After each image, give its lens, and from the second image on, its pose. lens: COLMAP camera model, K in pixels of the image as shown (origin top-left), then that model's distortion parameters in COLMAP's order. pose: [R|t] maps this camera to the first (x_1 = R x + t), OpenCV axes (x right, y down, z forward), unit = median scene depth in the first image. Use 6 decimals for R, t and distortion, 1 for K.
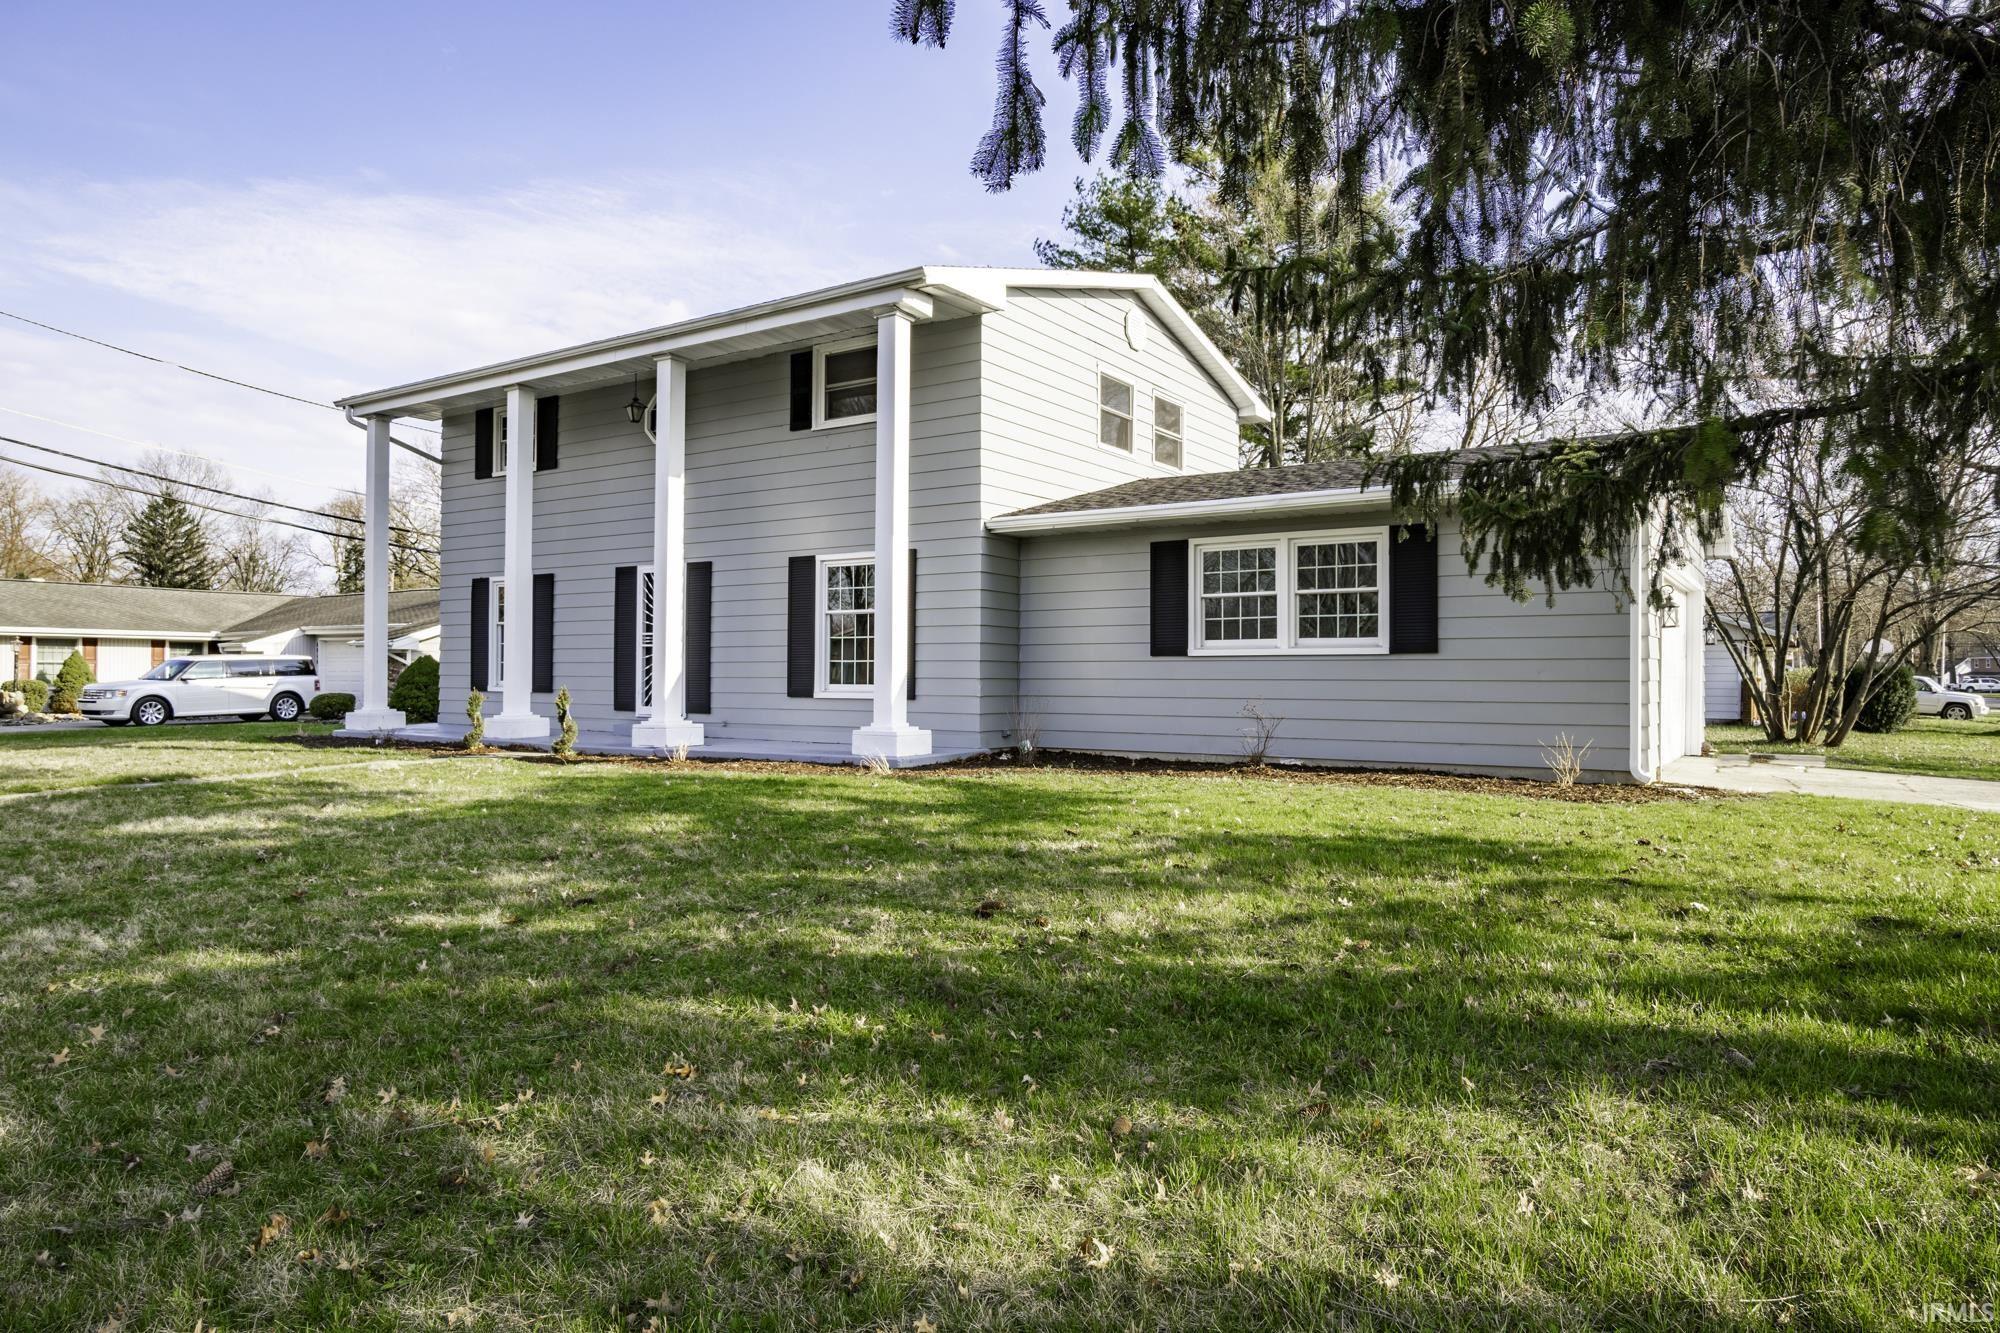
lens RADIAL K [[1274.3, 0, 1001.7], [0, 1274.3, 669.6], [0, 0, 1]] dist [0.038773, 0.001251]
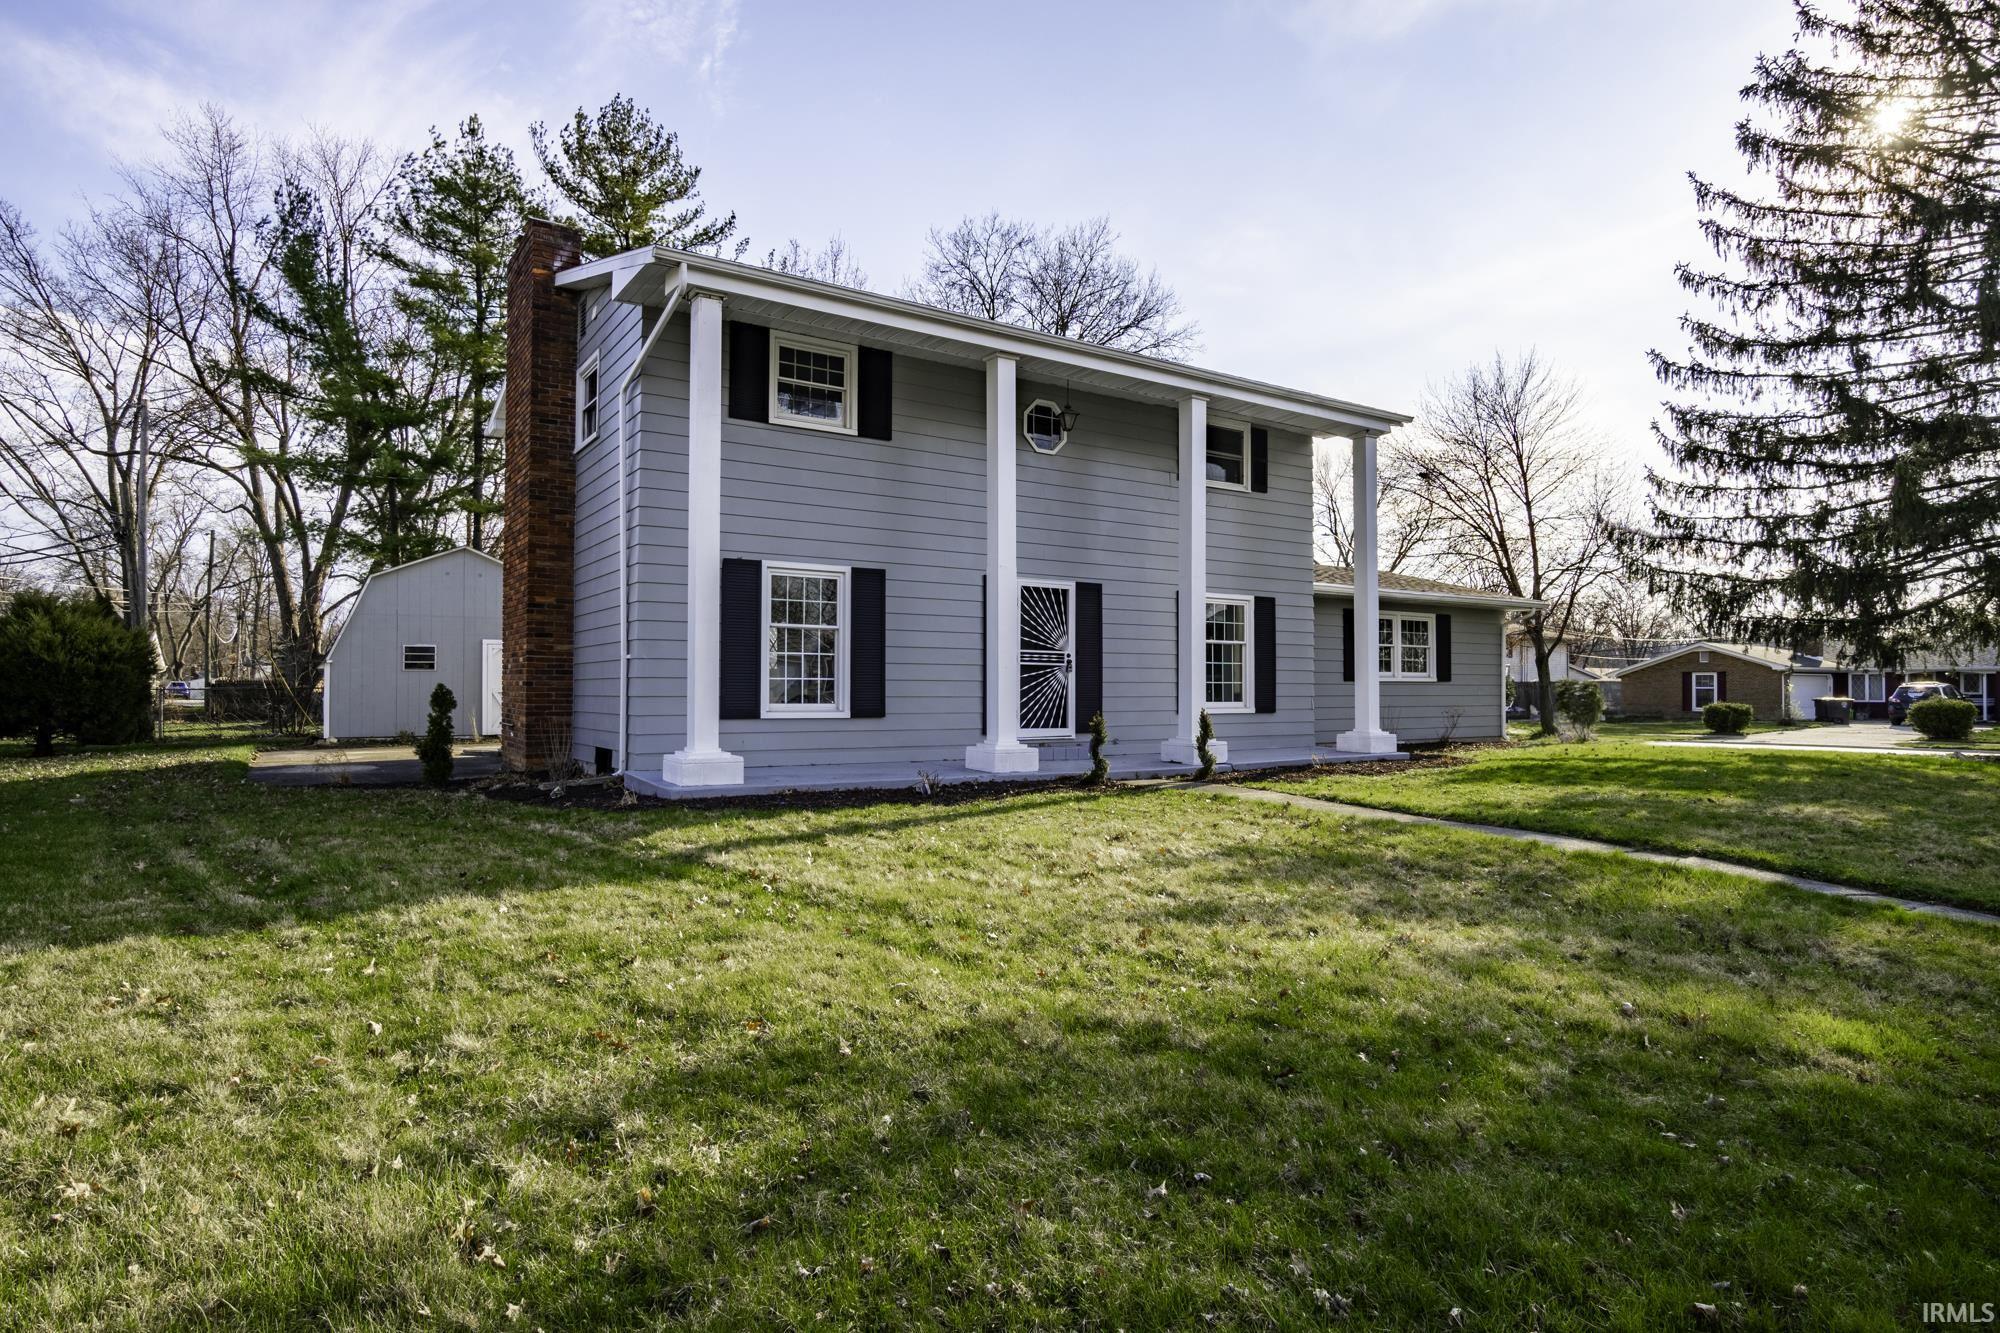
lens RADIAL K [[1105.4, 0, 992.3], [0, 1105.4, 665.1], [0, 0, 1]] dist [-0.004794, -0.000178]
pose [[0.369620, 0.020691, 0.928953, -1.284803], [-0.003734, 0.999777, -0.020783, -0.000887], [-0.929175, 0.004213, 0.369615, 0.895666]]
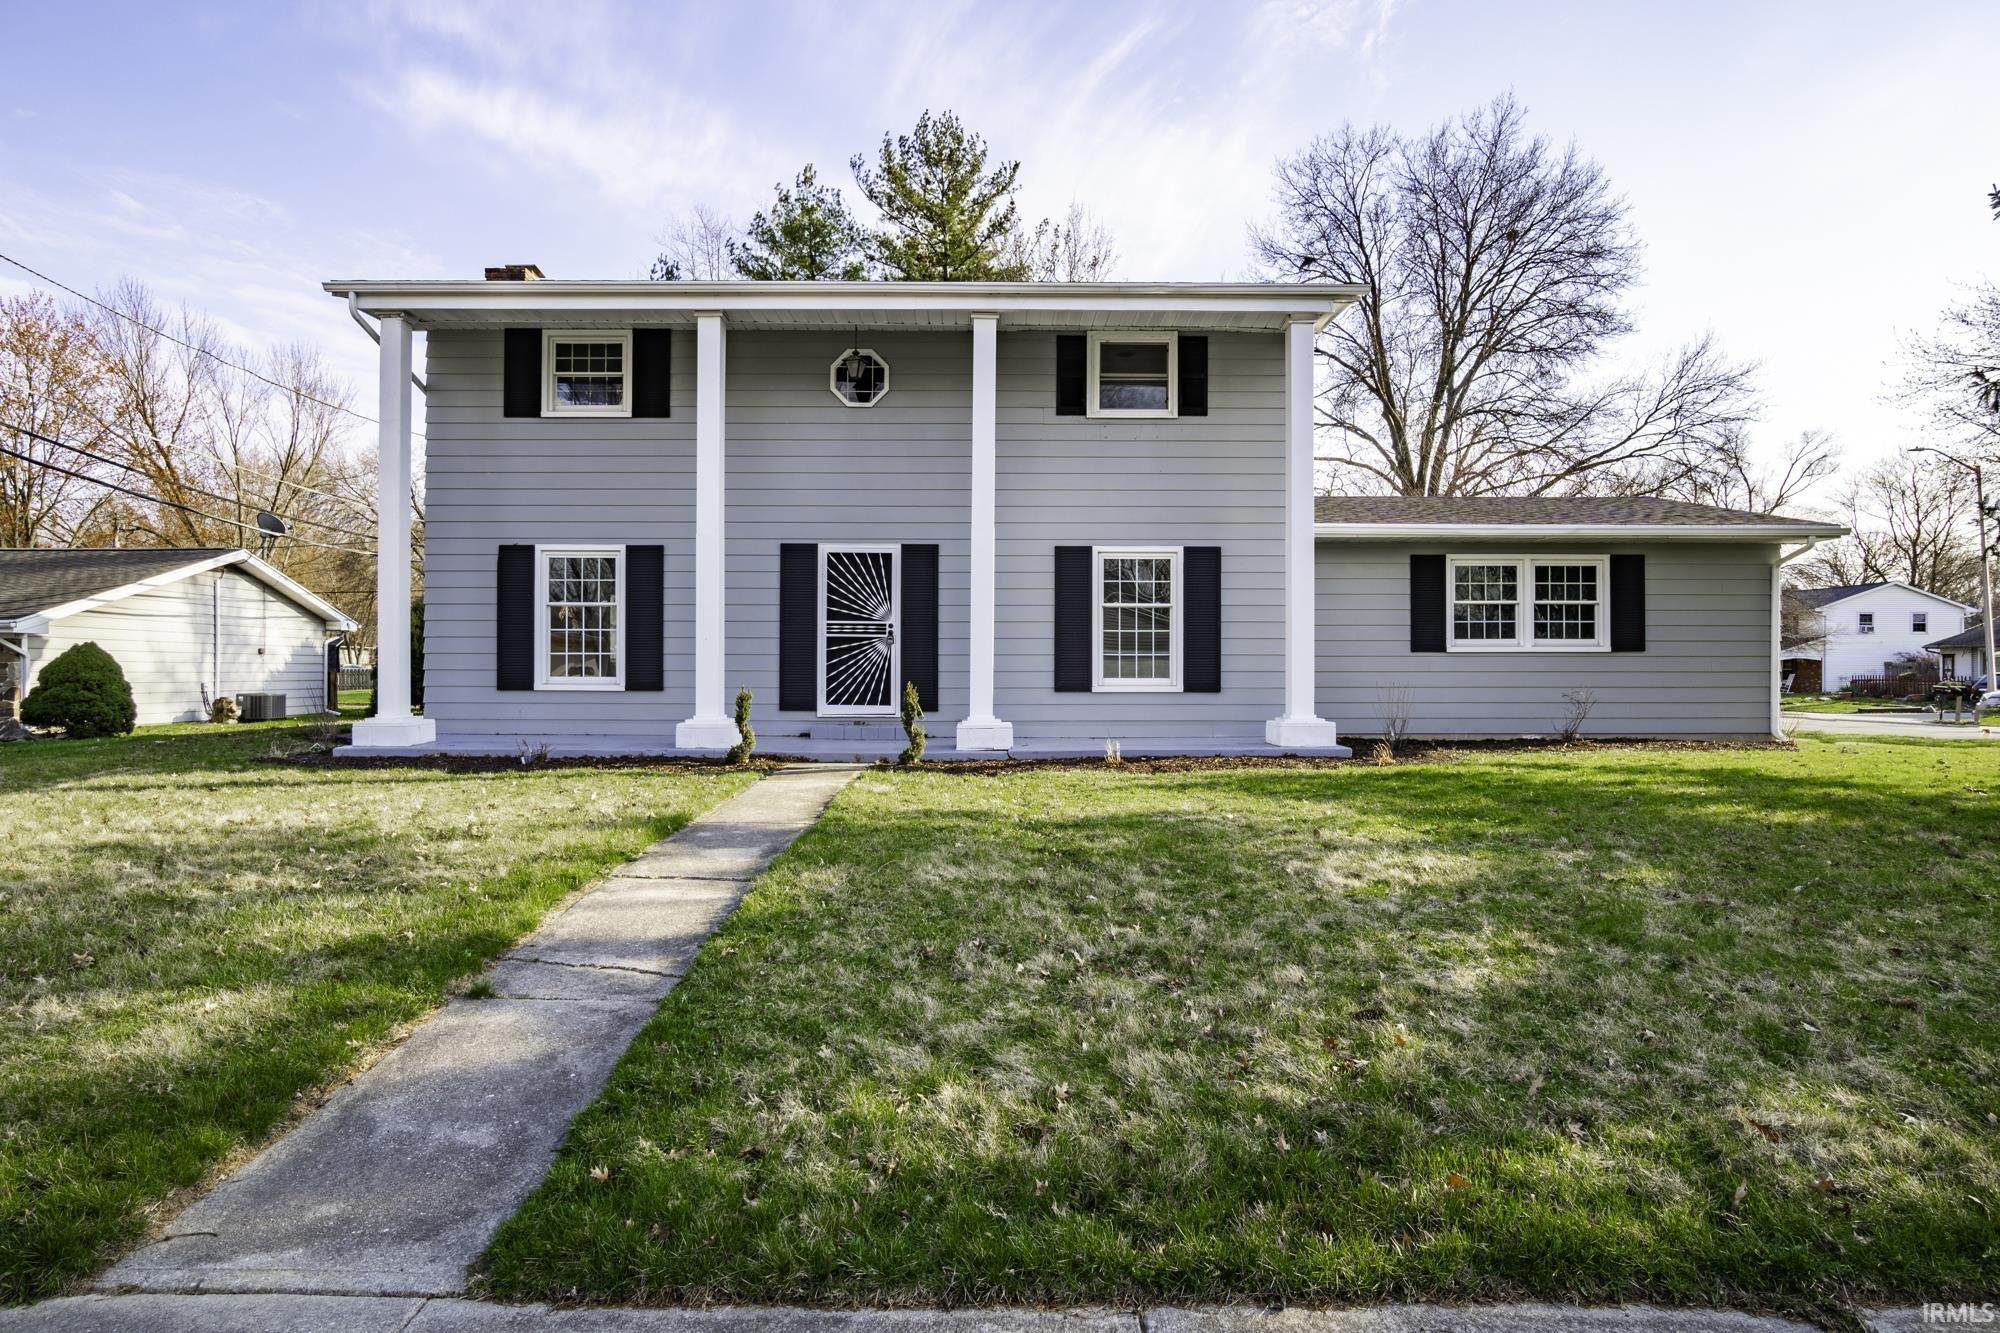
lens RADIAL K [[960.9, 0, 1002.5], [0, 960.9, 669.0], [0, 0, 1]] dist [-0.003225, -0.000731]
pose [[0.822020, -0.002567, 0.569452, -0.690675], [-0.001503, 0.999977, 0.006677, -0.000198], [-0.569456, -0.006345, 0.821997, 0.483883]]
